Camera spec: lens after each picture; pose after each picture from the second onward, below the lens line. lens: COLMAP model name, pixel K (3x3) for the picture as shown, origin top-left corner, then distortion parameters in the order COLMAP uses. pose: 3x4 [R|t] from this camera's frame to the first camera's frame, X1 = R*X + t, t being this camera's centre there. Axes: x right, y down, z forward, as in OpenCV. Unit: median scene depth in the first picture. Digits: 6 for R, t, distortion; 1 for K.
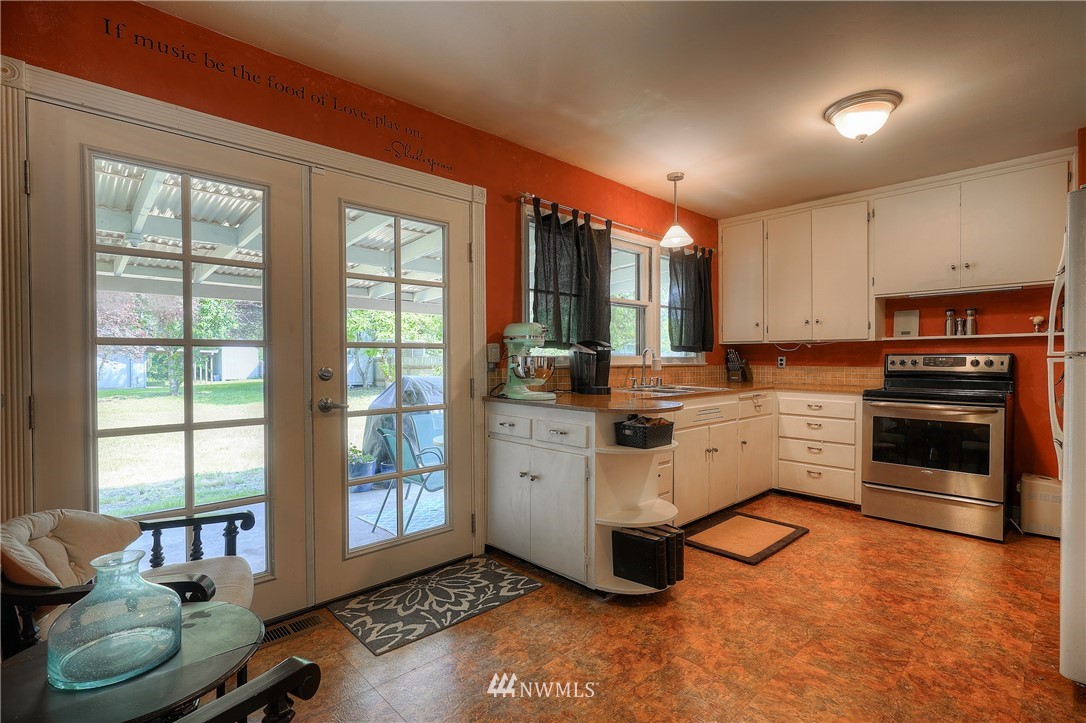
lens RADIAL K [[510.9, 0, 541.7], [0, 510.9, 363.8], [0, 0, 1]] dist [-0.010742, 0.003842]
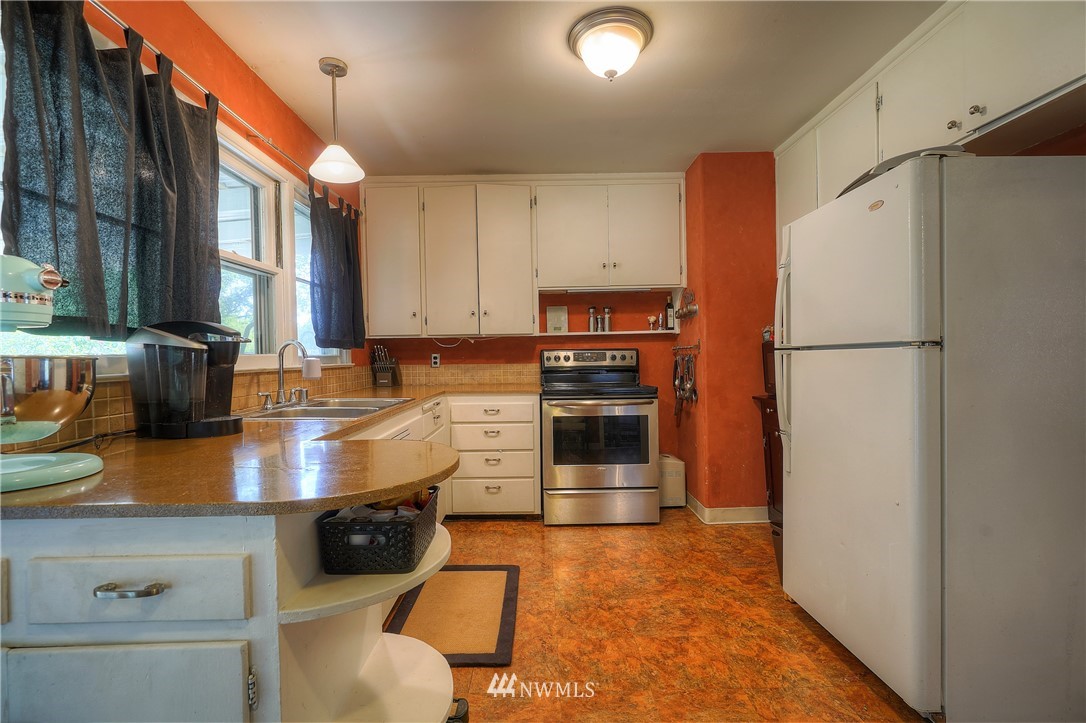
lens RADIAL K [[486.5, 0, 539.4], [0, 486.5, 363.6], [0, 0, 1]] dist [-0.006683, 0.002226]
pose [[0.685082, -0.023922, 0.728073, -0.007930], [0.022956, 0.999673, 0.011245, -0.004648], [-0.728104, 0.009010, 0.685407, 0.475118]]
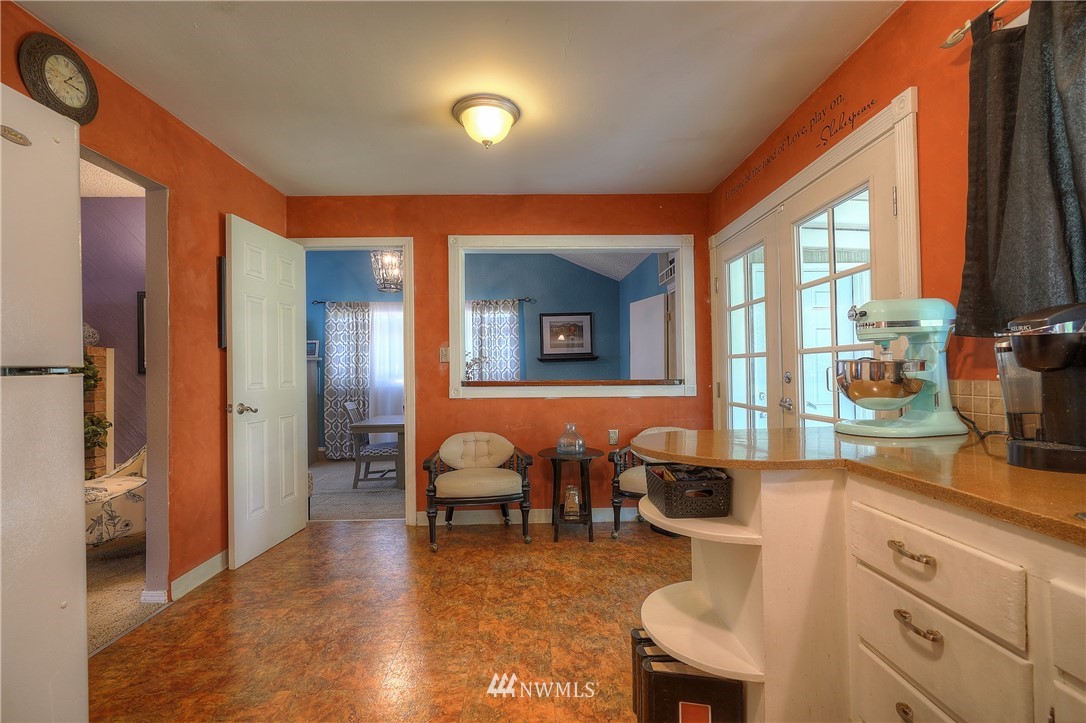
lens RADIAL K [[486.5, 0, 538.4], [0, 486.5, 362.7], [0, 0, 1]] dist [-0.006683, 0.002226]
pose [[-0.669956, 0.001879, -0.742399, 0.583188], [0.008116, 0.999956, -0.004793, -0.009618], [0.742357, -0.009236, -0.669941, 0.980983]]
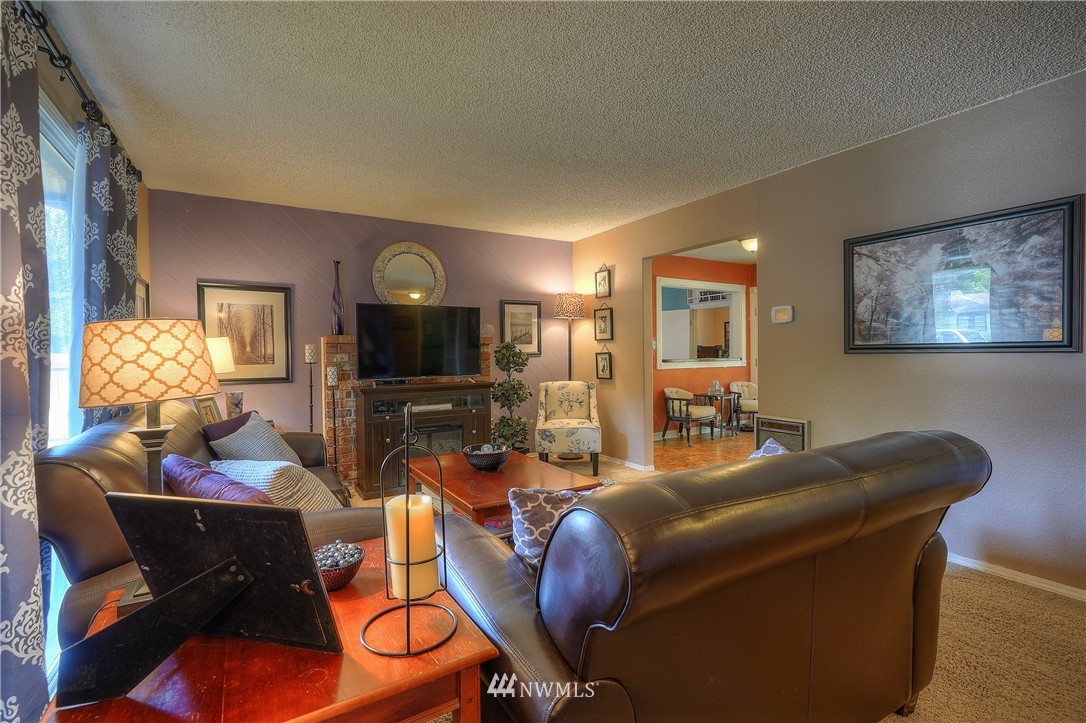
lens RADIAL K [[486.5, 0, 539.5], [0, 486.5, 362.6], [0, 0, 1]] dist [-0.006683, 0.002226]
pose [[-0.212625, 0.026830, -0.976766, 1.947575], [0.007391, 0.999639, 0.025849, -0.016979], [0.977106, -0.001723, -0.212746, 0.013489]]
